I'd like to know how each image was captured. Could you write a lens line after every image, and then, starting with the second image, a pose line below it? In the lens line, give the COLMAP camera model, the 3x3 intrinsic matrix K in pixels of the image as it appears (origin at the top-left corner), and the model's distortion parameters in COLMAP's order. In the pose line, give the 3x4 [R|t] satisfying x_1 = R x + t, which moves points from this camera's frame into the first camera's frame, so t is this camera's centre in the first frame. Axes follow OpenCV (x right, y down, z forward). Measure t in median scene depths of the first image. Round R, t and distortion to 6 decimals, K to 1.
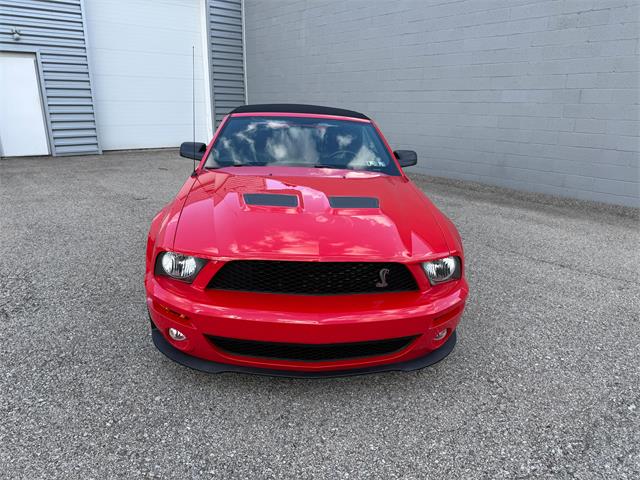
lens RADIAL K [[457.6, 0, 318.8], [0, 457.6, 238.2], [0, 0, 1]] dist [0.014464, -0.021202]
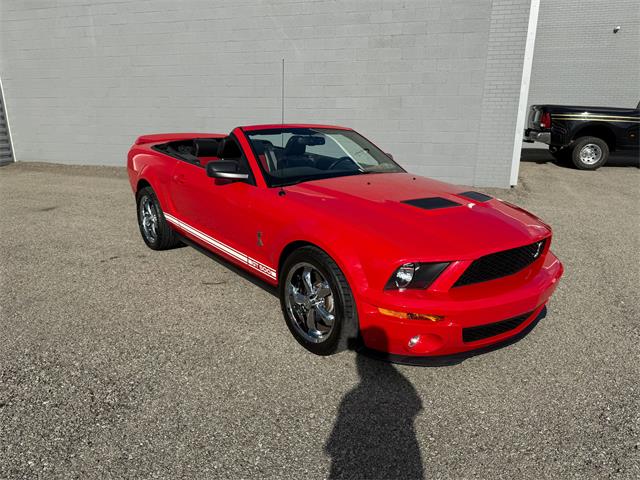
lens RADIAL K [[457.6, 0, 320.0], [0, 457.6, 240.0], [0, 0, 1]] dist [0.014464, -0.021202]
pose [[0.822825, -0.170718, 0.542046, -0.350392], [0.172696, 0.983819, 0.047702, -0.034861], [-0.541419, 0.054359, 0.838994, 0.082446]]
